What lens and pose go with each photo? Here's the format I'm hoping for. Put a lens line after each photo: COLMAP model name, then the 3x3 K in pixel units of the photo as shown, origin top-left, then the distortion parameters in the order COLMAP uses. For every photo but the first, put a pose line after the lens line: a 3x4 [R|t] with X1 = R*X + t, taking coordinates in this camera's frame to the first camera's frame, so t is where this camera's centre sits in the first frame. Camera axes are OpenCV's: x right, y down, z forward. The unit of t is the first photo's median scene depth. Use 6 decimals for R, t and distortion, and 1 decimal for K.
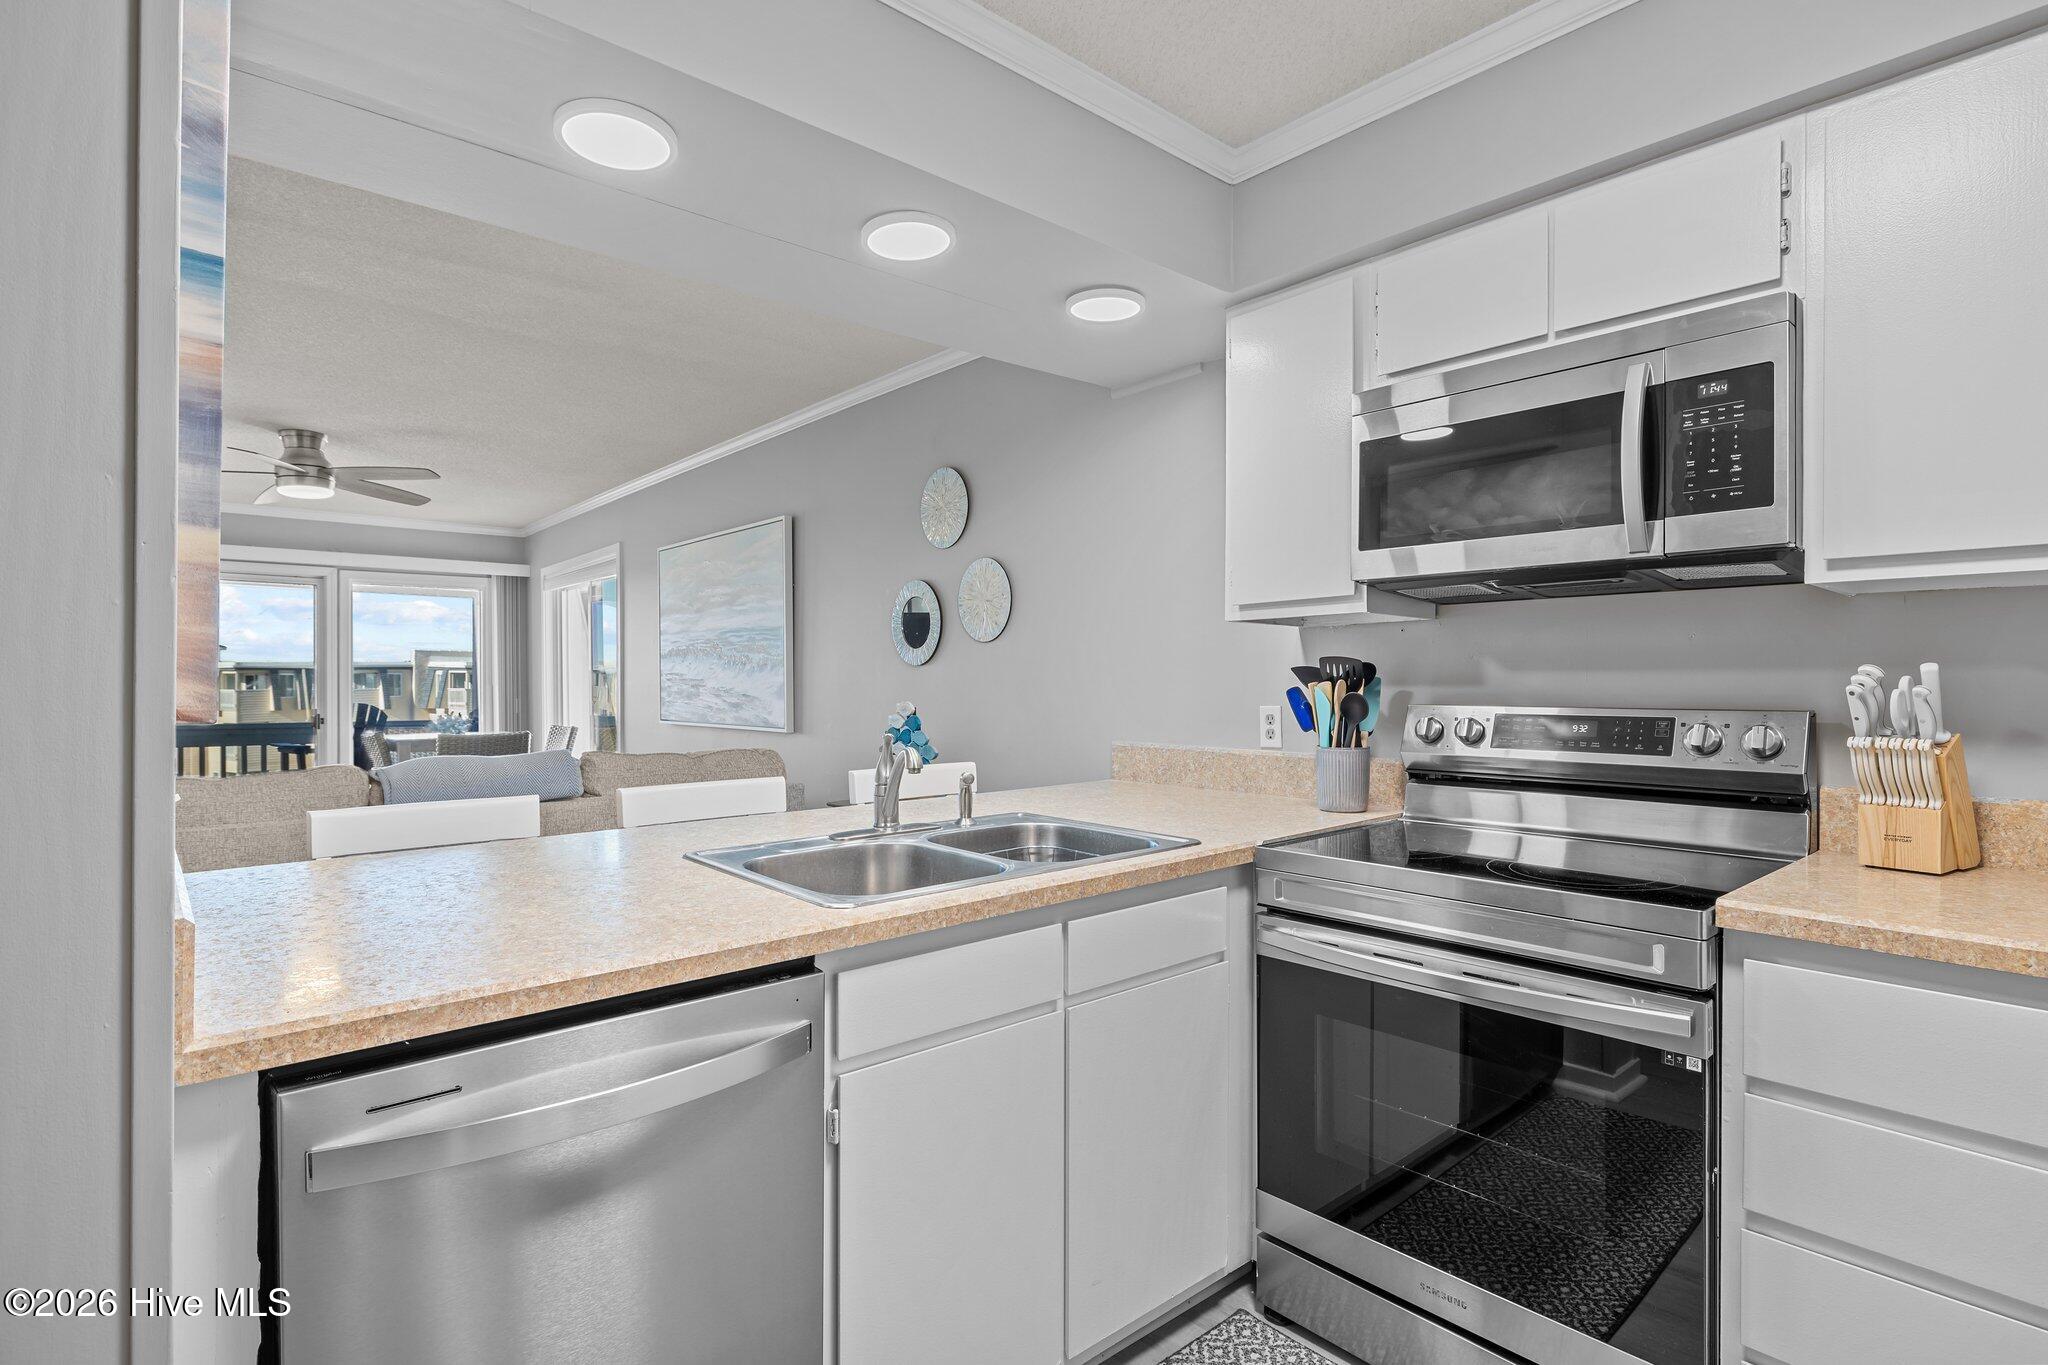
lens RADIAL K [[1027.1, 0, 1032.9], [0, 1027.1, 680.5], [0, 0, 1]] dist [-0.001379, 0.000062]
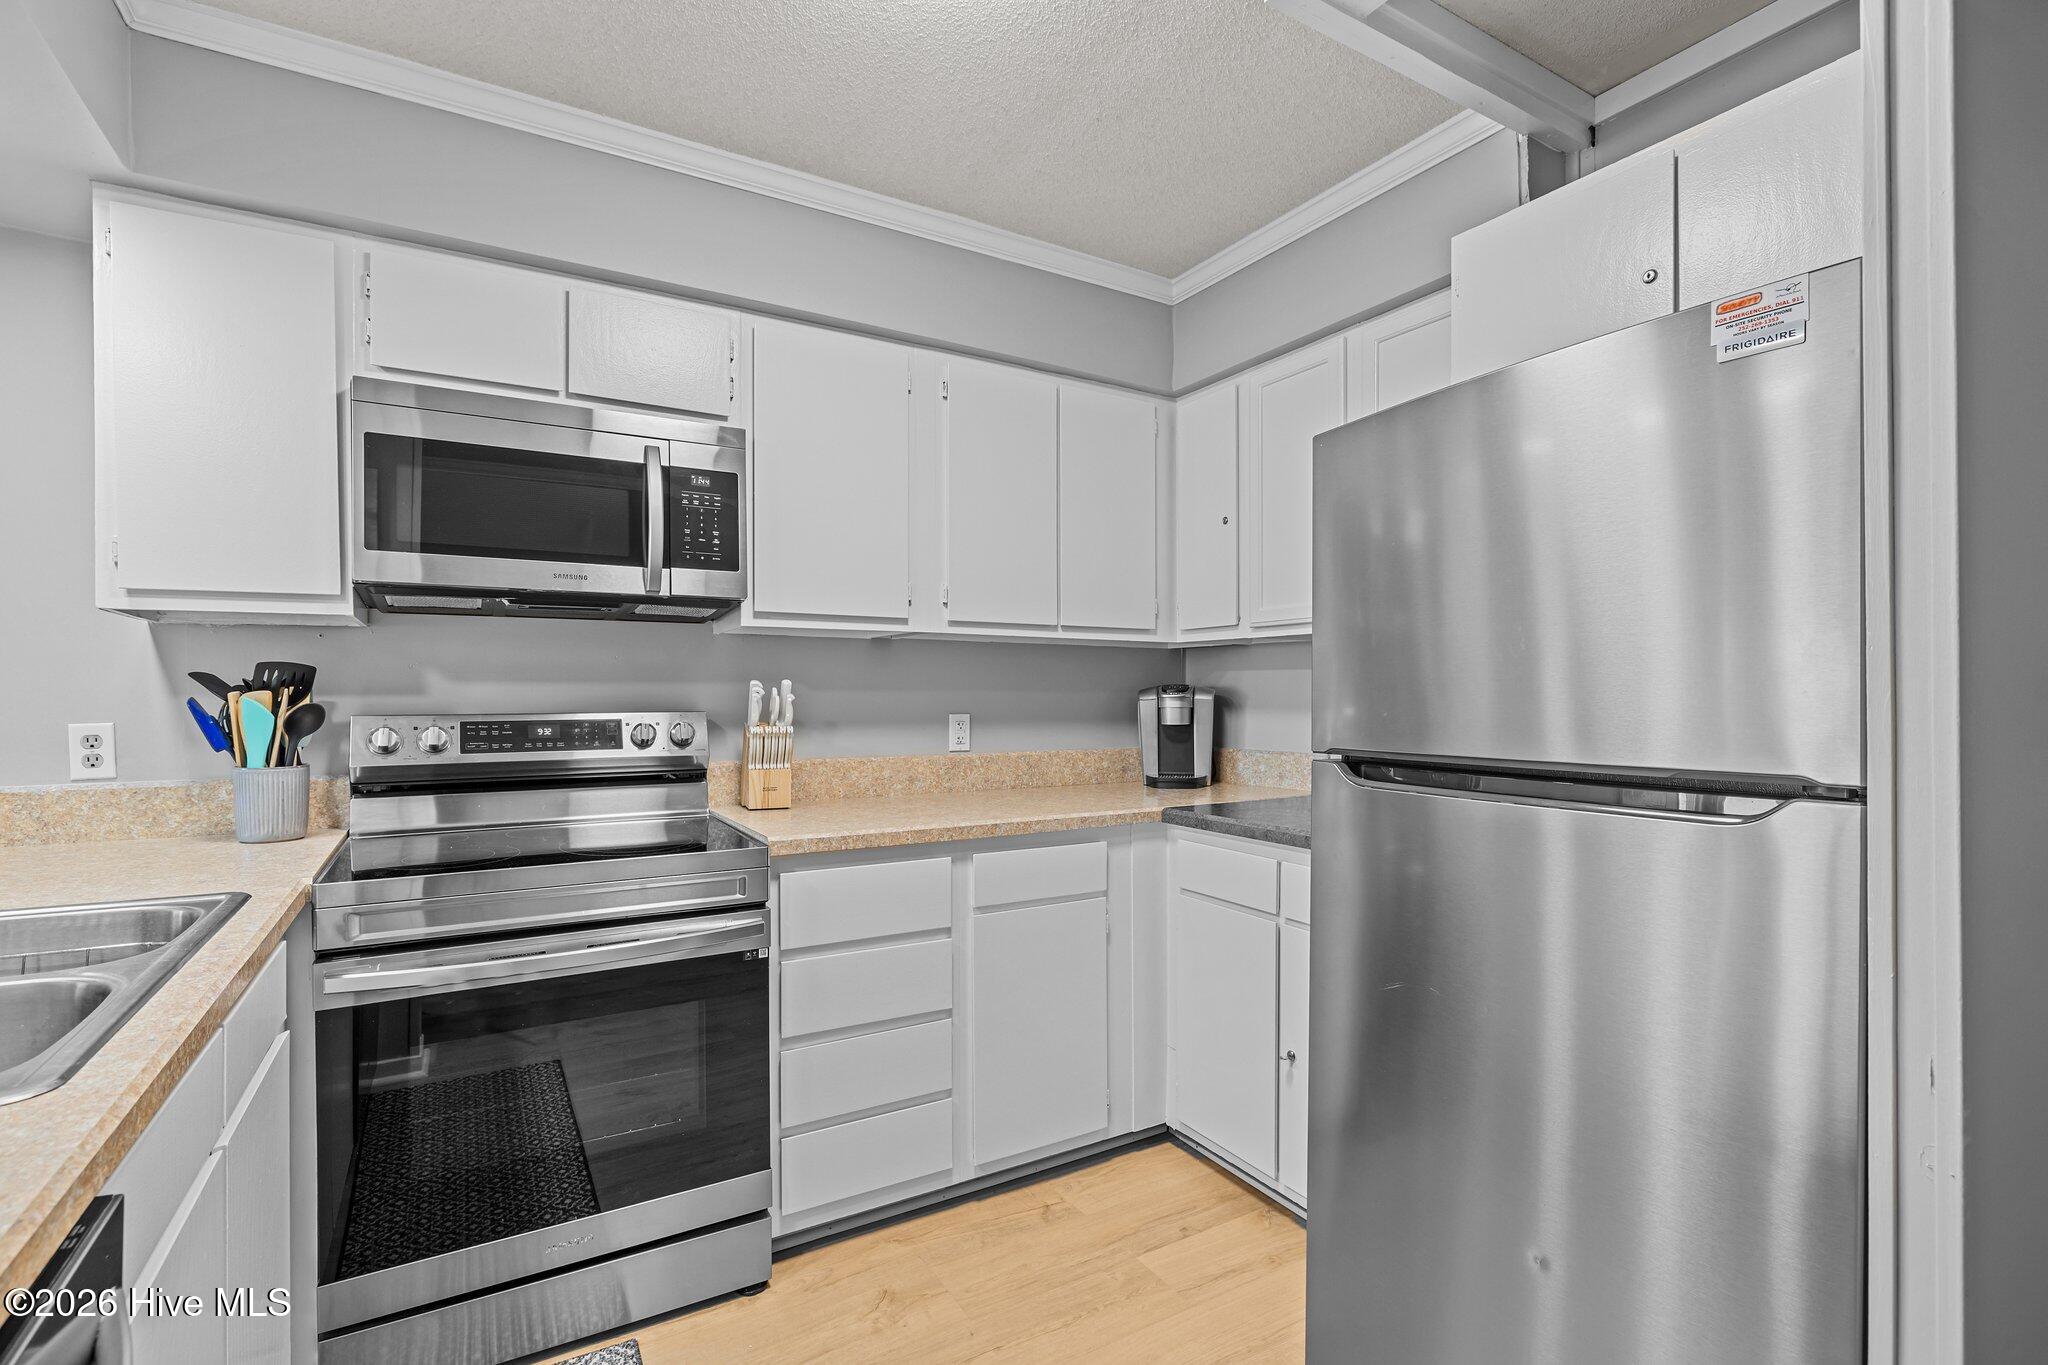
lens RADIAL K [[934.6, 0, 1018.6], [0, 934.6, 694.9], [0, 0, 1]] dist [0.002906, 0.000779]
pose [[0.193673, -0.000344, 0.981066, -0.353046], [0.000229, 1.000000, 0.000305, 0.004461], [-0.981066, 0.000166, 0.193673, 0.233216]]
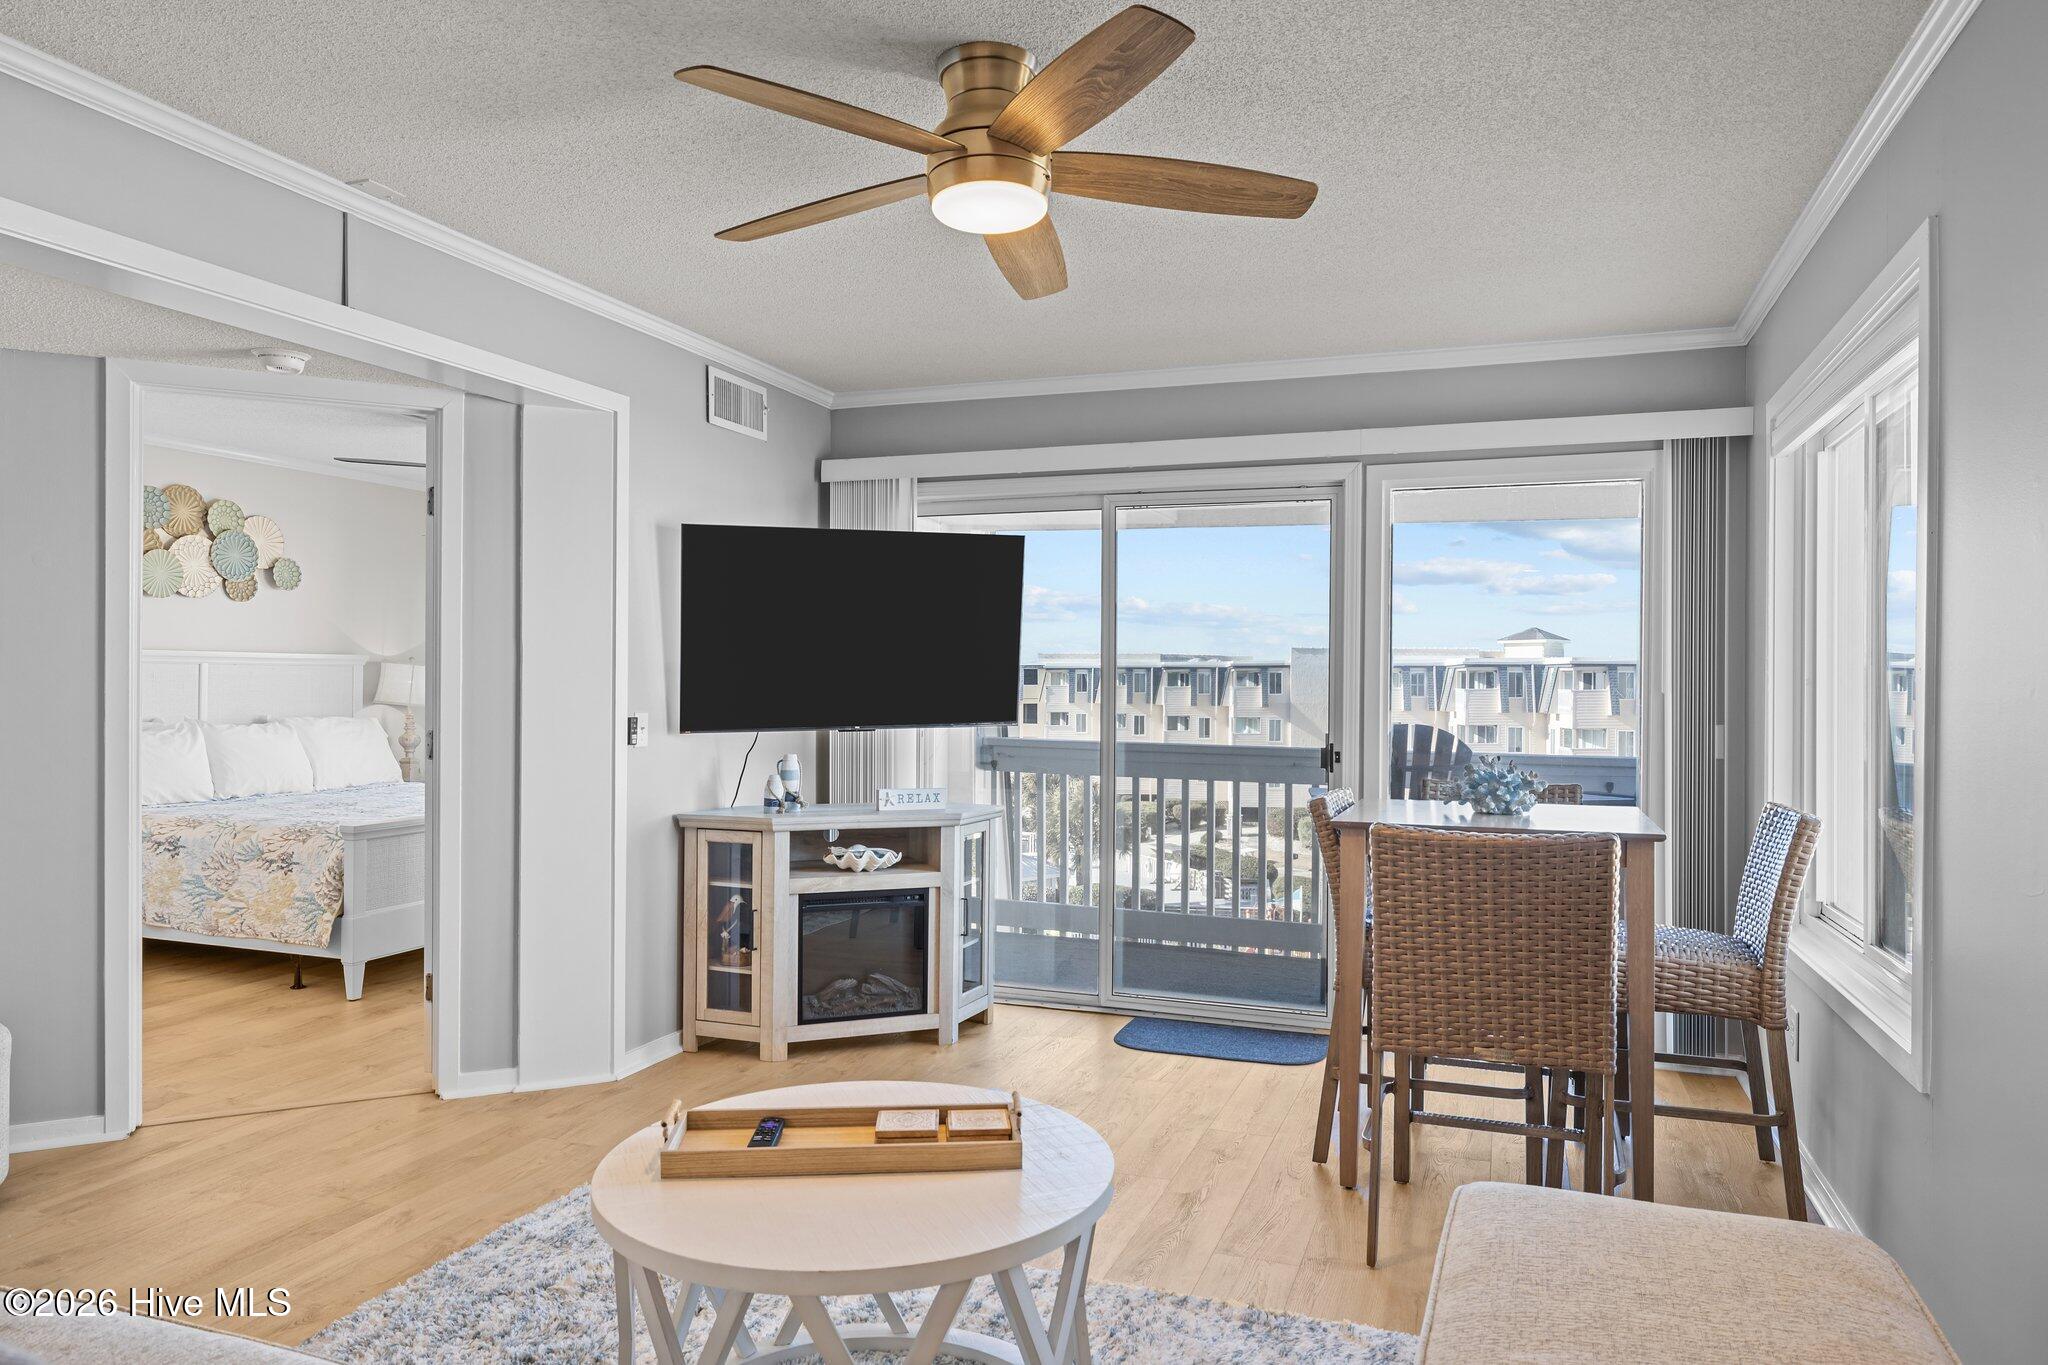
lens RADIAL K [[1323.5, 0, 1024.0], [0, 1323.5, 682.5], [0, 0, 1]] dist [0.001312, -0.000044]
pose [[0.472614, 0.008665, -0.881227, -0.489829], [-0.006856, 0.999958, 0.006156, -0.004453], [0.881243, 0.003132, 0.472654, 1.535202]]
